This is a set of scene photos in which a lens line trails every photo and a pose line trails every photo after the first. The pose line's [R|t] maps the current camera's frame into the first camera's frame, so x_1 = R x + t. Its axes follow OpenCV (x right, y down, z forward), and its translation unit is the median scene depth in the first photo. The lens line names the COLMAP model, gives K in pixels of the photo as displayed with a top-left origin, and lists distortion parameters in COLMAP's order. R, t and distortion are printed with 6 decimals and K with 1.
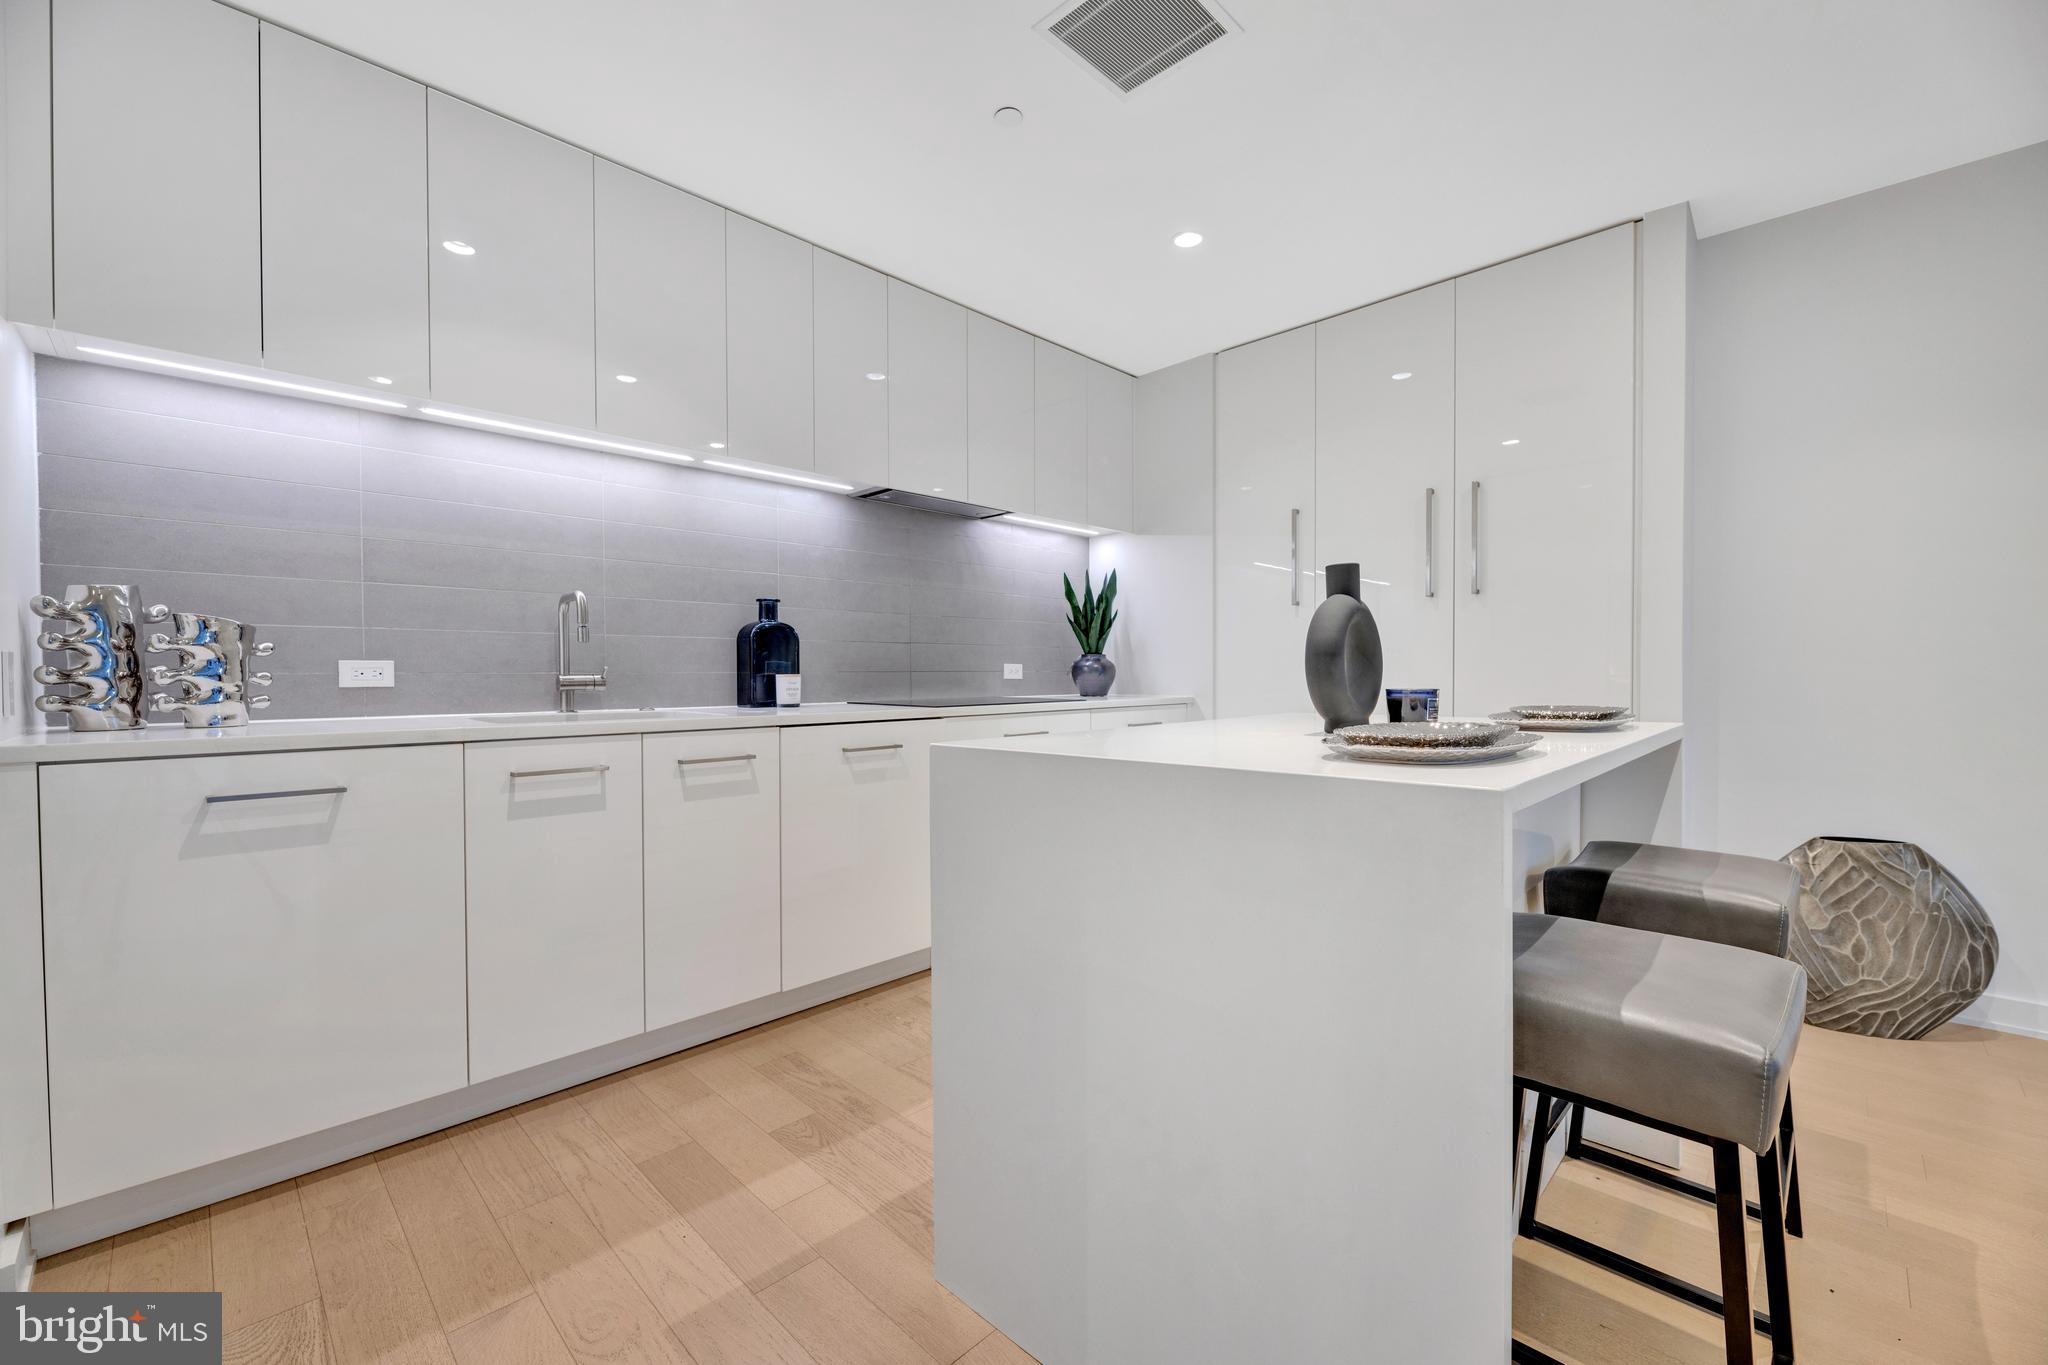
lens RADIAL K [[823.0, 0, 1019.6], [0, 823.0, 684.4], [0, 0, 1]] dist [0.000421, -0.004827]
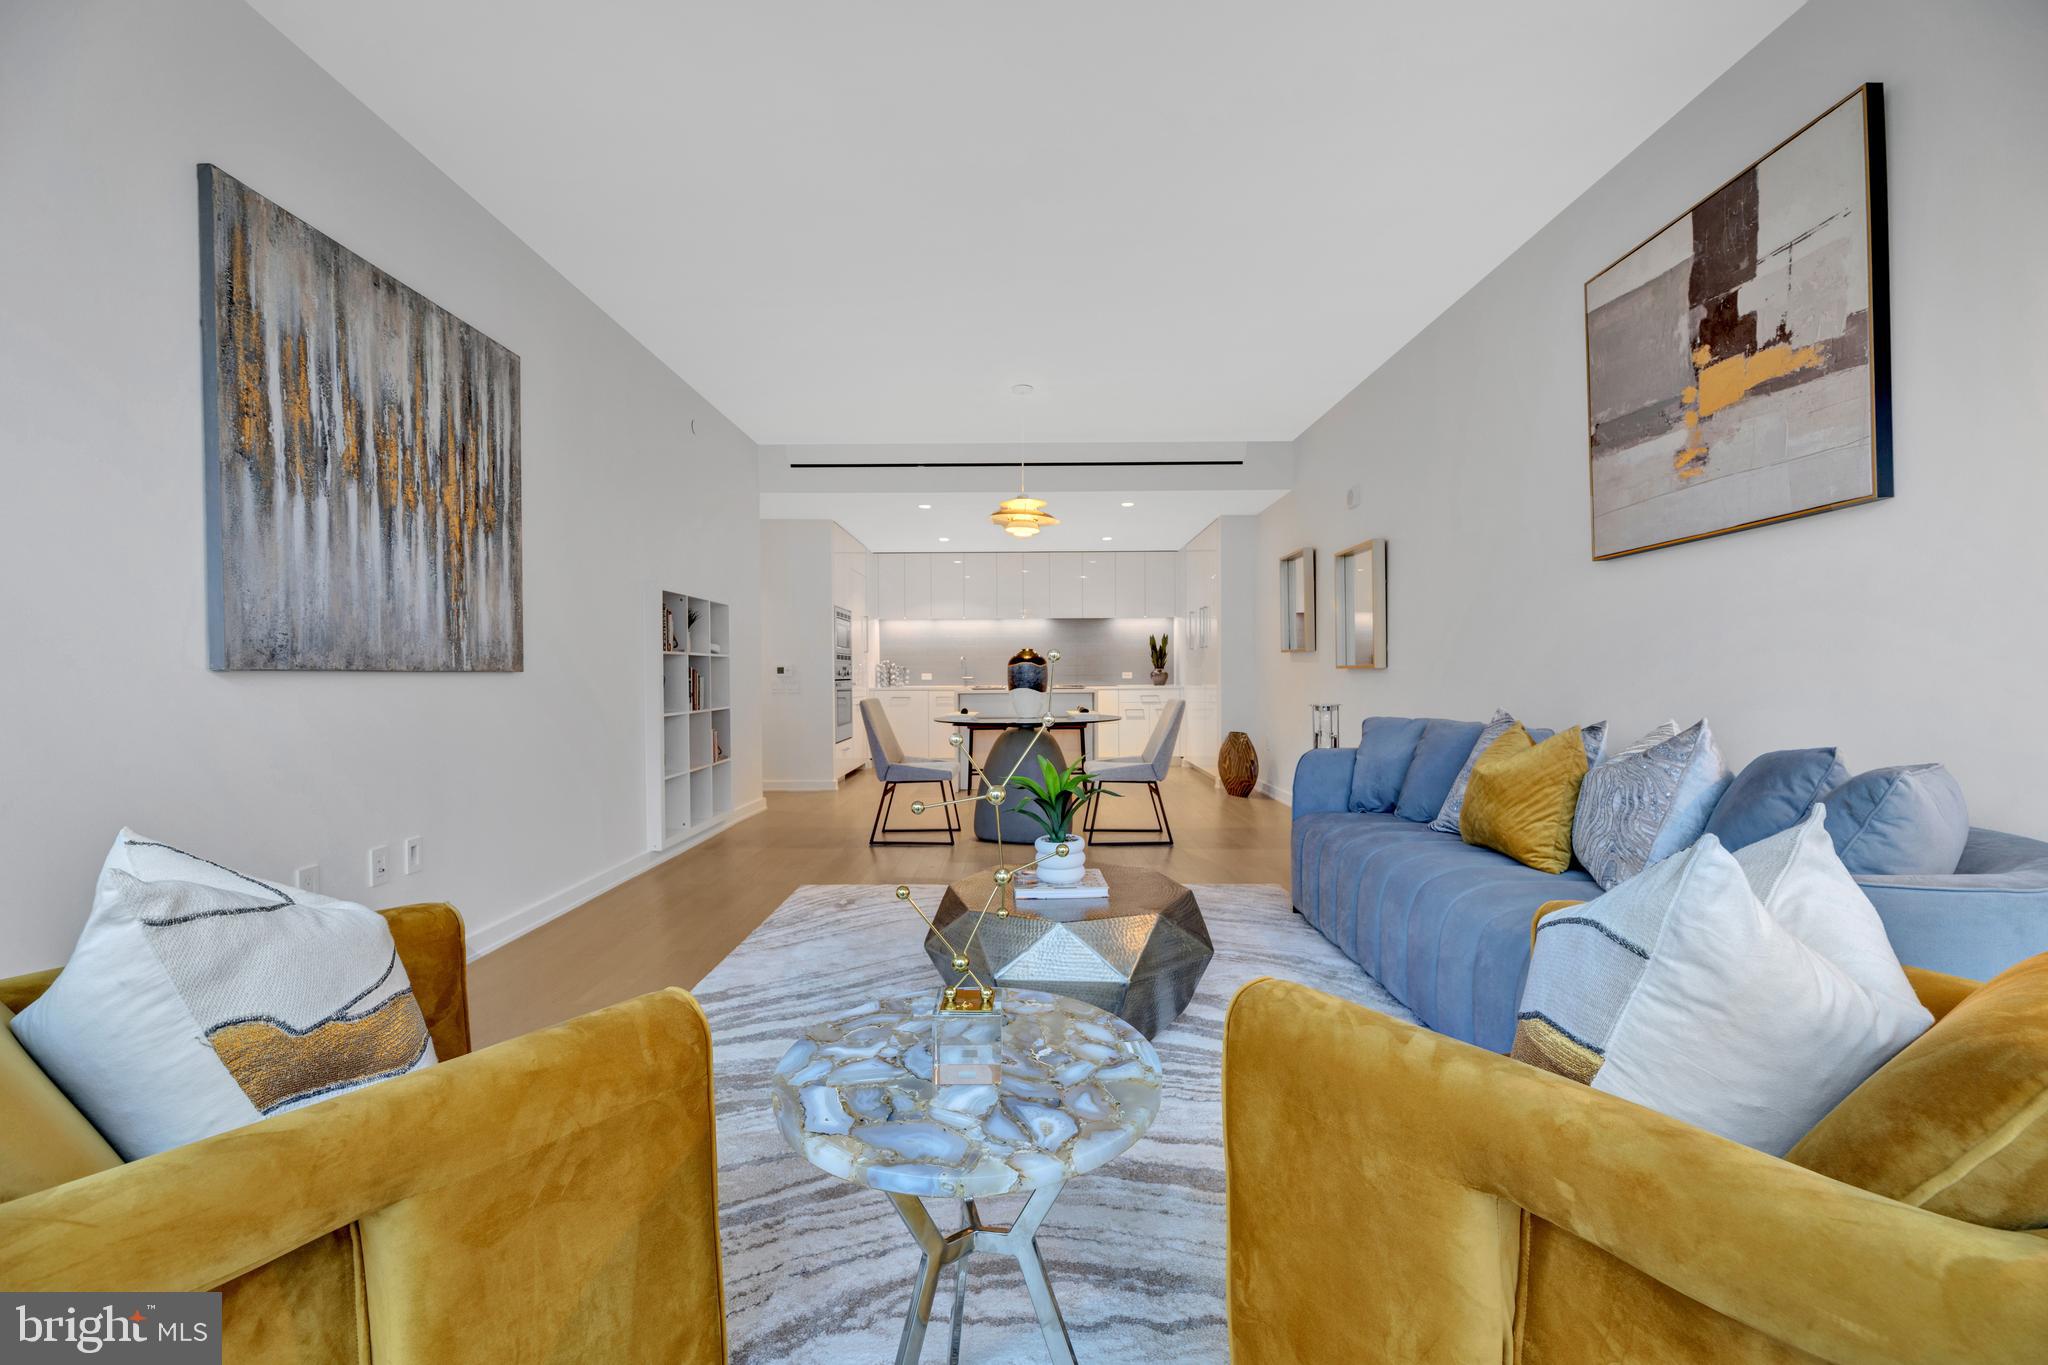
lens RADIAL K [[823.0, 0, 1019.6], [0, 823.0, 684.4], [0, 0, 1]] dist [0.000421, -0.004827]
pose [[0.702299, 0.009097, -0.711824, 2.181124], [-0.007638, 0.999957, 0.005243, 0.001663], [0.711841, 0.001755, 0.702338, -1.426993]]
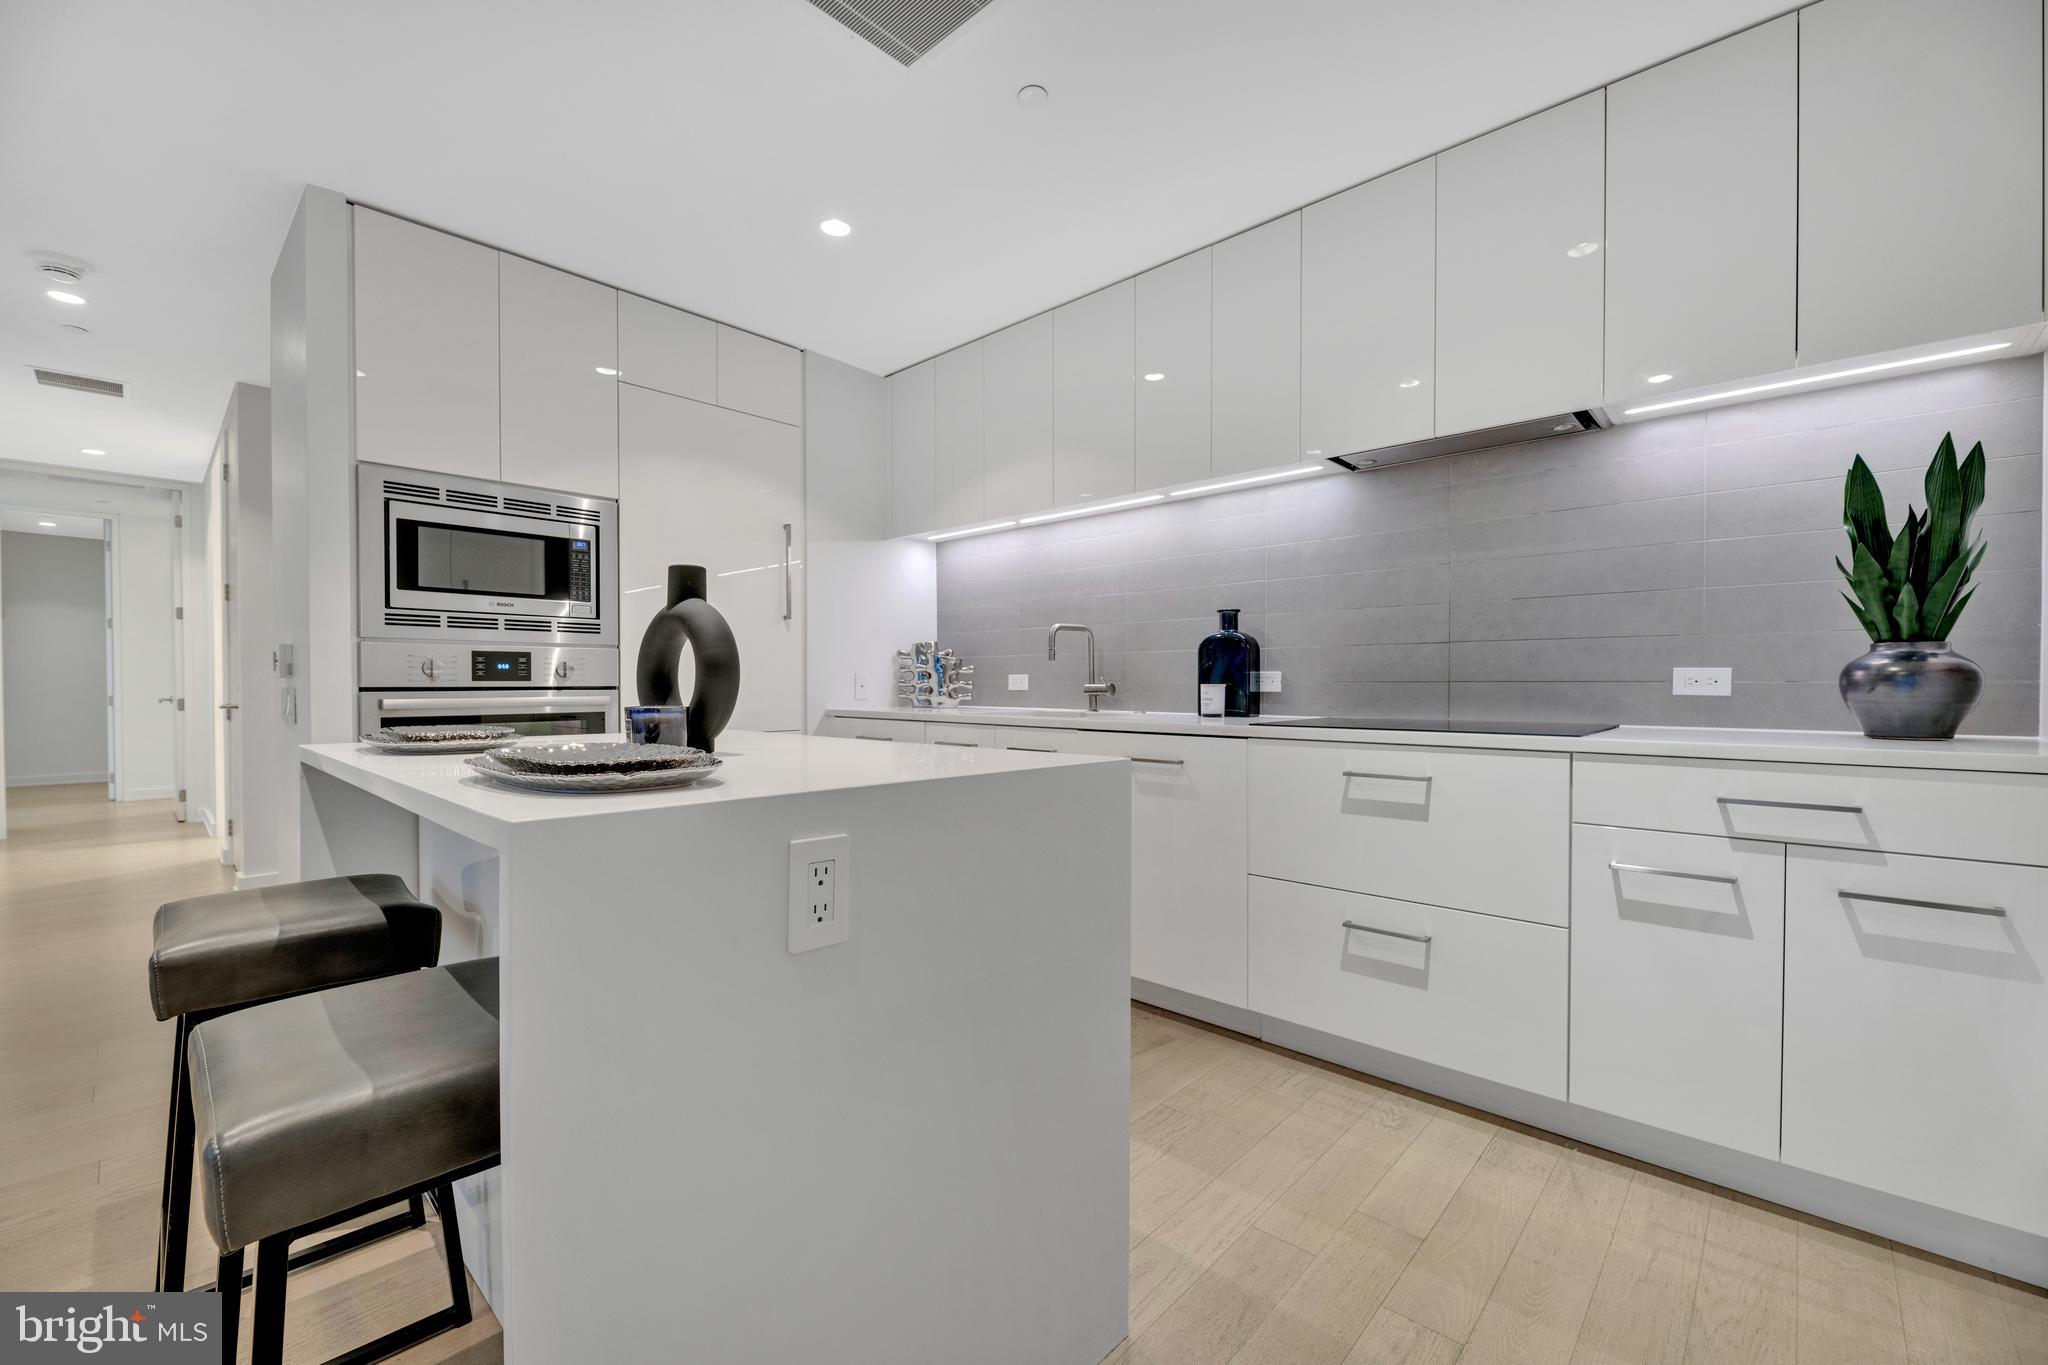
lens RADIAL K [[834.9, 0, 1024.6], [0, 834.9, 692.0], [0, 0, 1]] dist [-0.001627, -0.000396]
pose [[0.031766, 0.014910, -0.999384, 0.732032], [-0.014617, 0.999789, 0.014452, -0.014288], [0.999388, 0.014149, 0.031978, 0.742097]]
